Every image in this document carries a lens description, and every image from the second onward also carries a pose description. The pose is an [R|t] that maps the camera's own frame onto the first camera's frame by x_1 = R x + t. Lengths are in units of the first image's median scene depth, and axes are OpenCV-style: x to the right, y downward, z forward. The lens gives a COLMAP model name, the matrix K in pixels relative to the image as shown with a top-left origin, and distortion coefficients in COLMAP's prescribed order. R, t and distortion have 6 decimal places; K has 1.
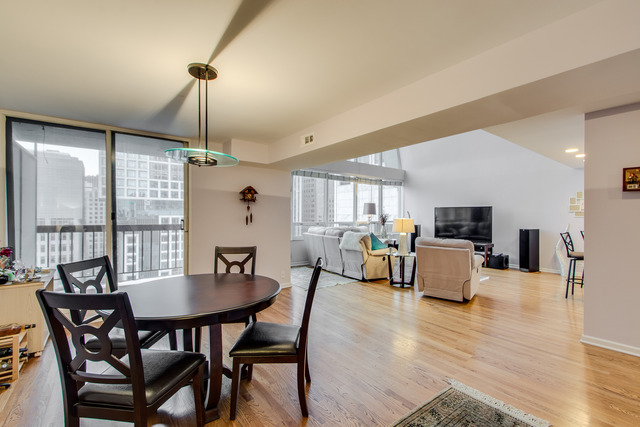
lens RADIAL K [[282.1, 0, 324.8], [0, 282.1, 215.1], [0, 0, 1]] dist [0.013977, -0.000187]
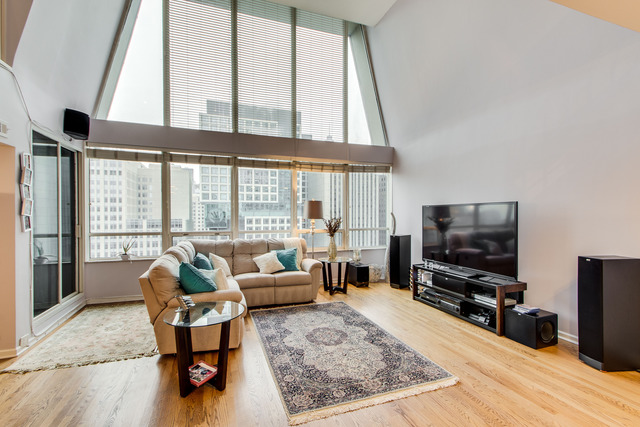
lens RADIAL K [[286.0, 0, 312.9], [0, 286.0, 214.2], [0, 0, 1]] dist [0.011787, -0.000482]
pose [[0.947355, -0.008551, -0.320071, 0.379087], [0.007625, 0.999962, -0.004146, -0.009886], [0.320094, 0.001487, 0.947384, 0.402160]]
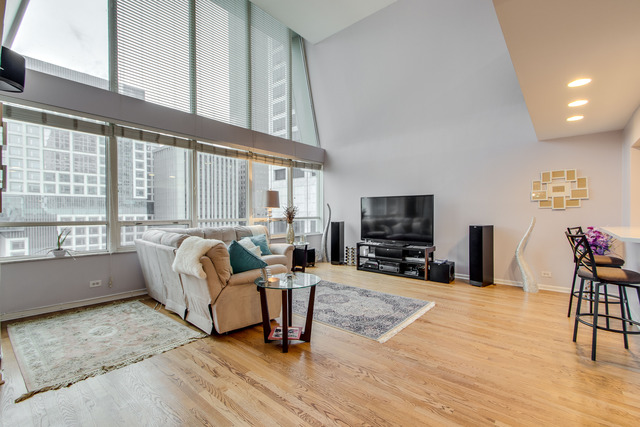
lens RADIAL K [[282.1, 0, 324.8], [0, 282.1, 215.1], [0, 0, 1]] dist [0.013977, -0.000187]
pose [[0.978383, -0.009741, 0.206570, 0.151947], [0.007757, 0.999916, 0.010409, 0.010130], [-0.206654, -0.008582, 0.978377, 0.314809]]
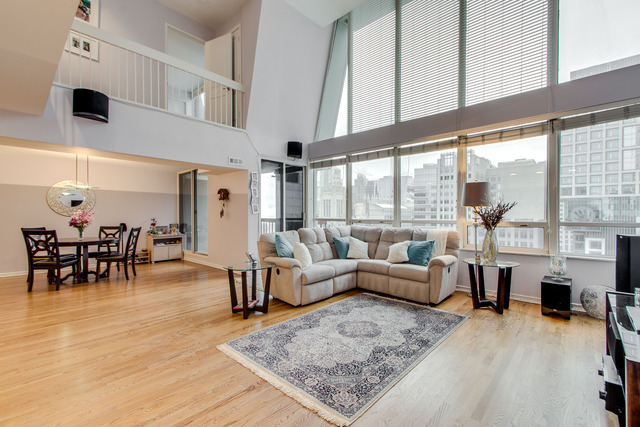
lens RADIAL K [[282.1, 0, 324.8], [0, 282.1, 215.1], [0, 0, 1]] dist [0.013977, -0.000187]
pose [[0.168456, -0.004420, -0.985699, 0.620687], [0.000250, 0.999990, -0.004442, 0.015505], [0.985709, 0.000501, 0.168456, 0.688073]]
